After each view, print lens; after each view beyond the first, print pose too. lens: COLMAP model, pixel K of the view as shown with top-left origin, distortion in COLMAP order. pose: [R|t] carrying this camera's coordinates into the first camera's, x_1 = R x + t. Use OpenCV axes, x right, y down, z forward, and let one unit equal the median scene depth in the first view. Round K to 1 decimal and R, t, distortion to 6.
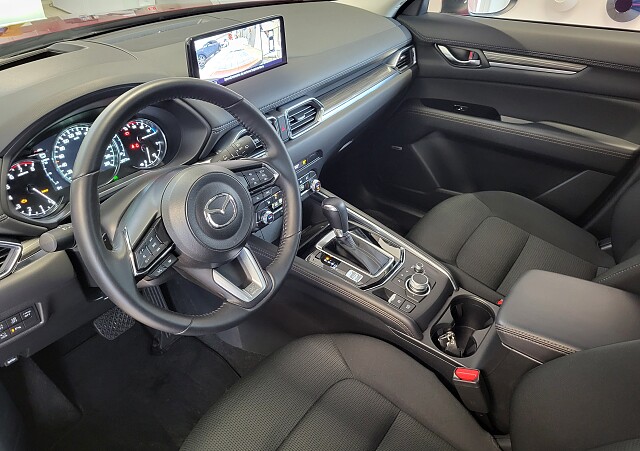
lens RADIAL K [[497.5, 0, 303.9], [0, 497.5, 225.9], [0, 0, 1]] dist [0.023991, -0.008390]
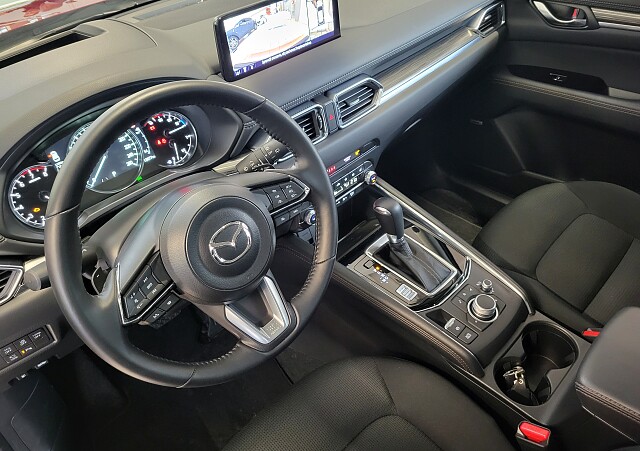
lens RADIAL K [[497.5, 0, 303.9], [0, 497.5, 225.9], [0, 0, 1]] dist [0.023991, -0.008390]
pose [[0.986982, 0.039093, -0.156005, 0.058073], [-0.023728, 0.994788, 0.099166, -0.100217], [0.159068, -0.094174, 0.982766, 0.138541]]
